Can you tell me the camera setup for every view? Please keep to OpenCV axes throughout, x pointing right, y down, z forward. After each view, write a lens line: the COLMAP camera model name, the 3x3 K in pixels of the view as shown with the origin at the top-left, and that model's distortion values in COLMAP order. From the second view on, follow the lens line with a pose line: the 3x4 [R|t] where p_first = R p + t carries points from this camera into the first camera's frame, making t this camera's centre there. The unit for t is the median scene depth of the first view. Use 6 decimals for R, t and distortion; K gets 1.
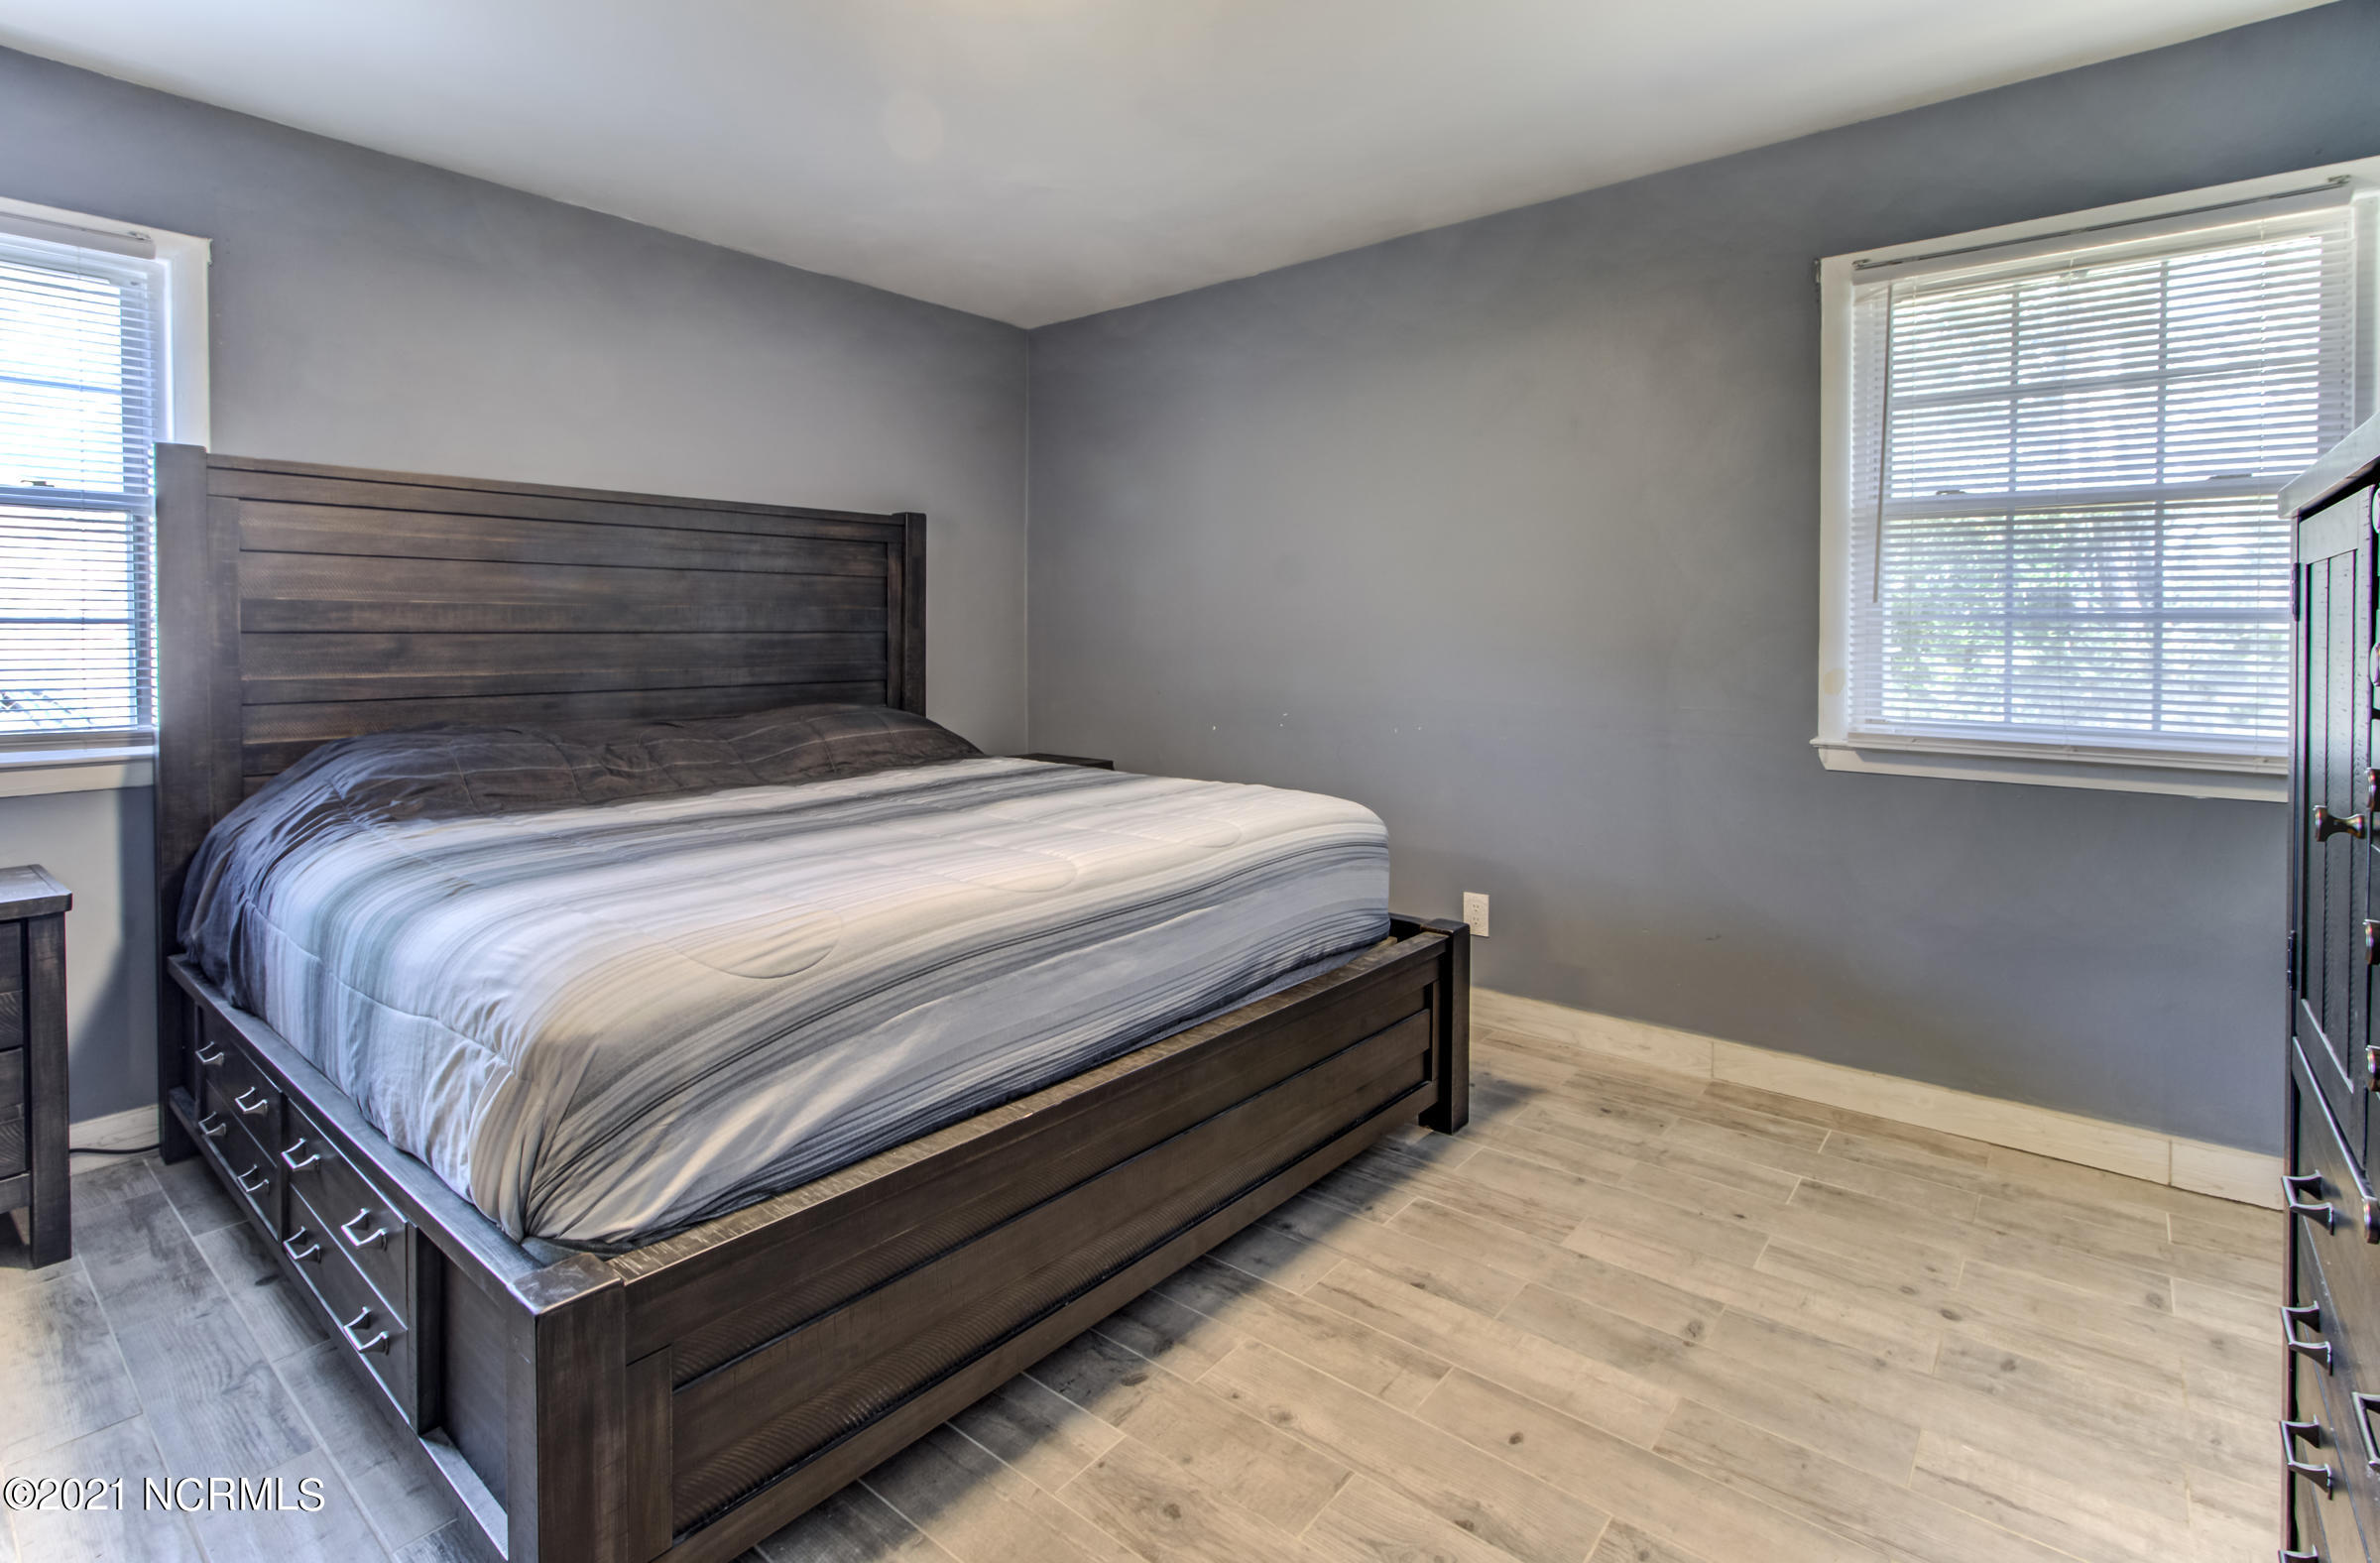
lens RADIAL K [[1143.3, 0, 1190.8], [0, 1143.3, 685.4], [0, 0, 1]] dist [-0.000894, 0.000046]
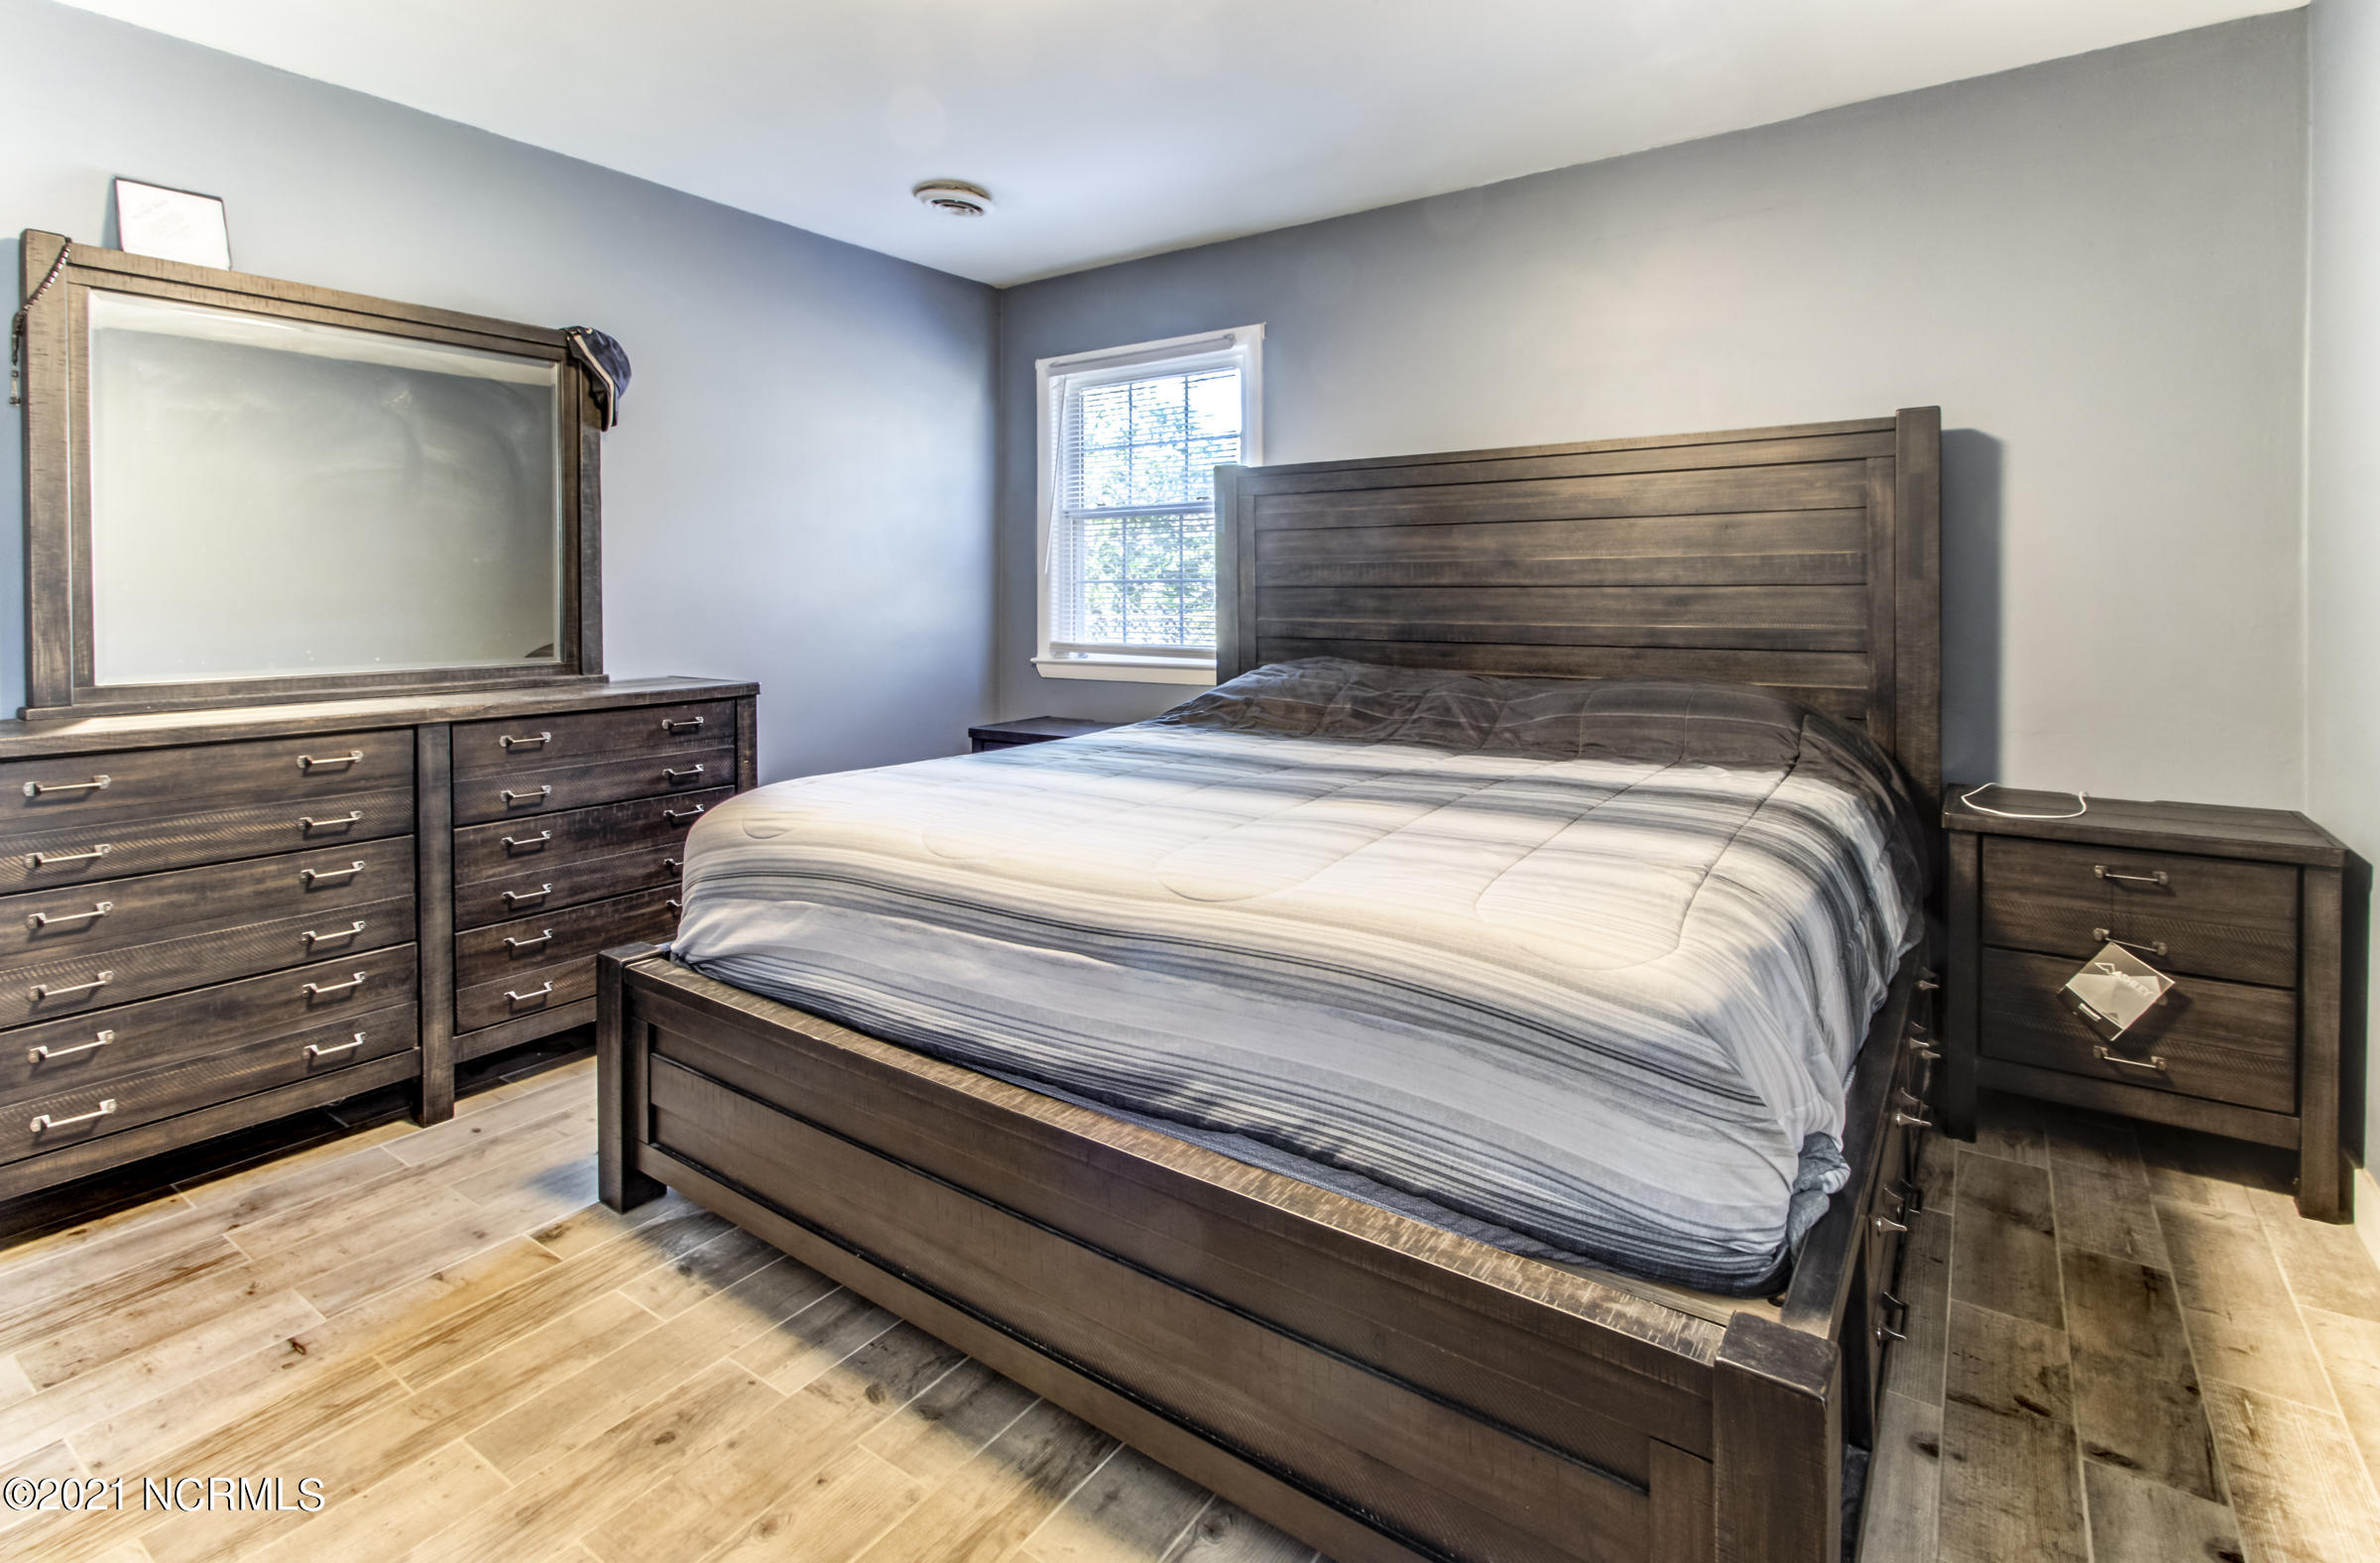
lens RADIAL K [[1130.9, 0, 1193.3], [0, 1130.9, 613.0], [0, 0, 1]] dist [0.000961, 0.000544]
pose [[0.077272, 0.021546, -0.996777, 0.703188], [-0.035662, 0.999186, 0.018834, -0.044855], [0.996372, 0.034092, 0.077978, 0.934241]]
